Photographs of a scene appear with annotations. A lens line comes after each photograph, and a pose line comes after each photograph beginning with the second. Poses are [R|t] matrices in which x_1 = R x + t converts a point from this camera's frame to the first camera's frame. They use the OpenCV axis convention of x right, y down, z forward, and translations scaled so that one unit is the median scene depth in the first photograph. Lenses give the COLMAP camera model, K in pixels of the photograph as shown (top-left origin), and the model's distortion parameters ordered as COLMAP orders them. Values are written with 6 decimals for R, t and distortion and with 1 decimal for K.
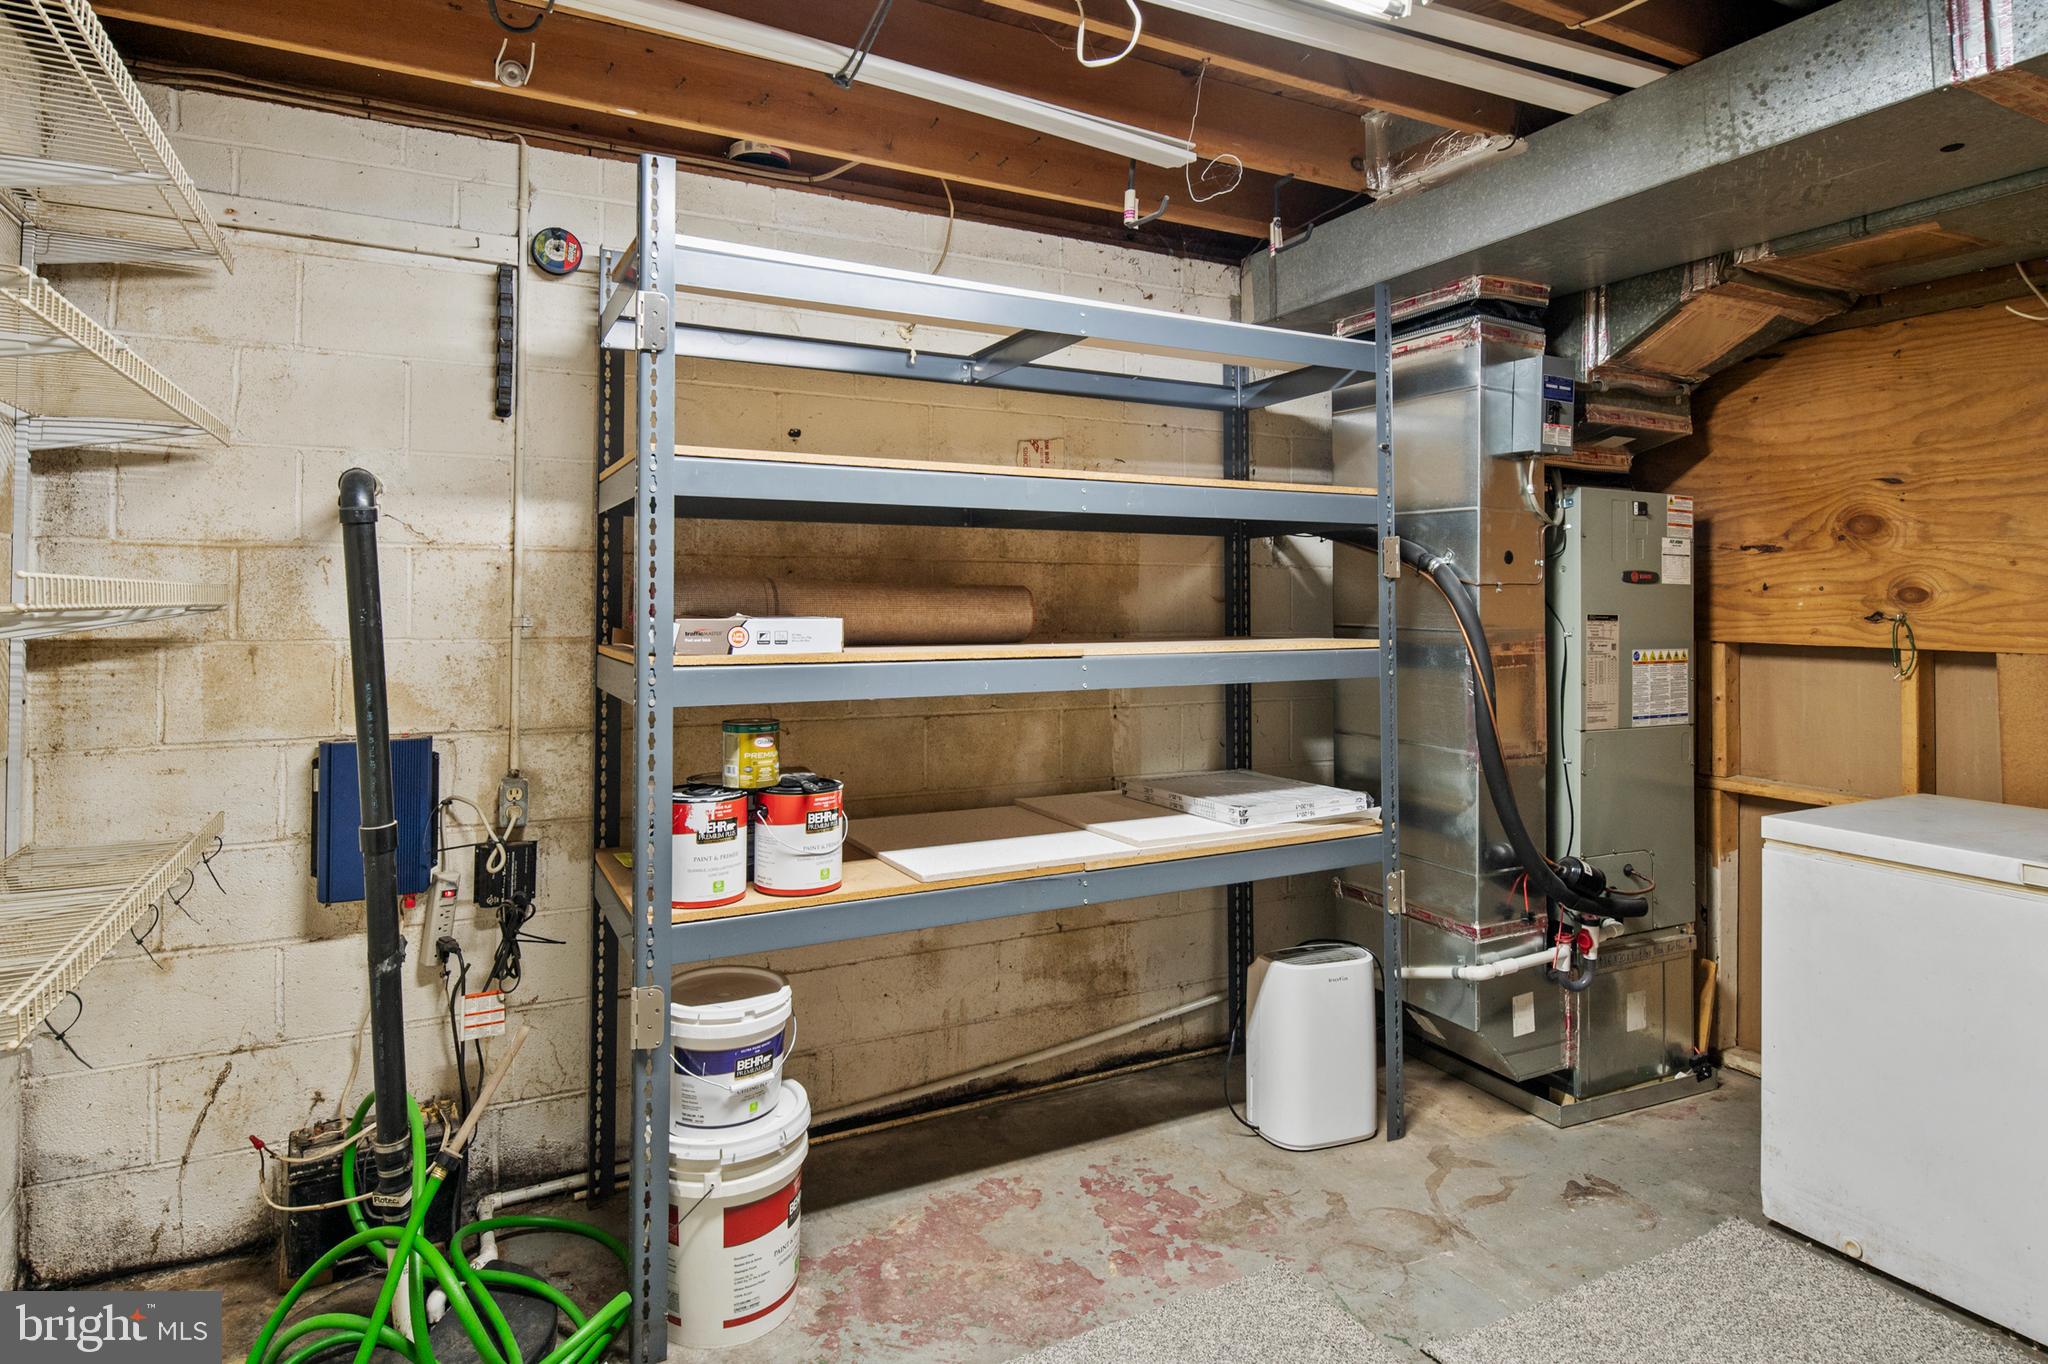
lens RADIAL K [[1121.6, 0, 1019.6], [0, 1121.6, 575.1], [0, 0, 1]] dist [-0.001766, -0.000989]
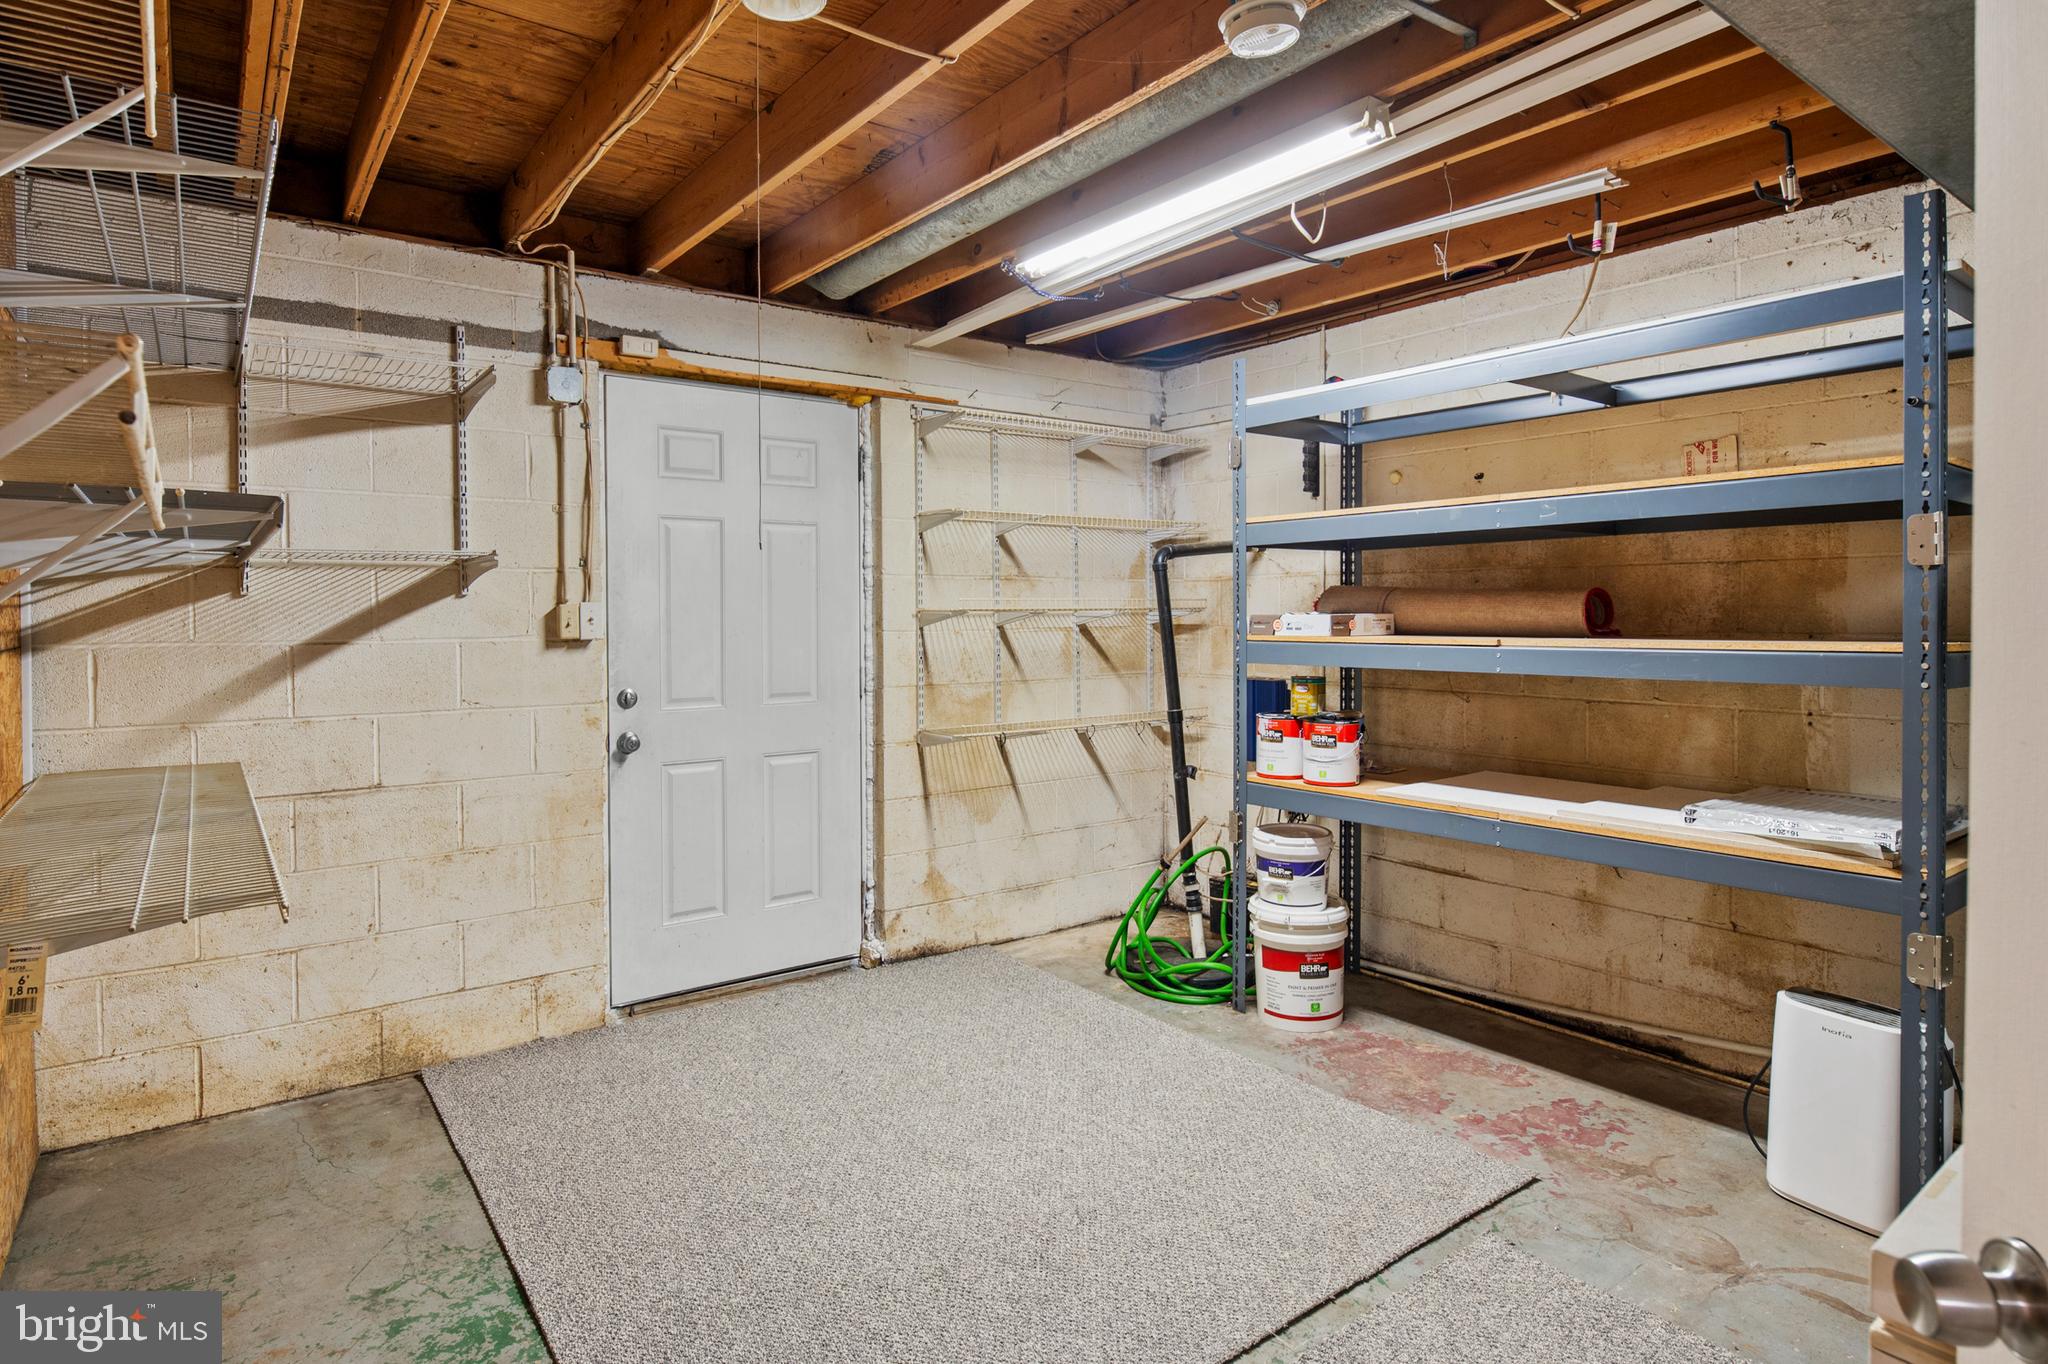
lens RADIAL K [[1115.7, 0, 1023.0], [0, 1115.7, 626.4], [0, 0, 1]] dist [-0.002518, -0.000495]
pose [[0.172345, 0.009181, -0.984994, 1.009849], [0.029183, 0.999470, 0.014422, 0.015696], [0.984604, -0.031231, 0.171986, 0.239881]]
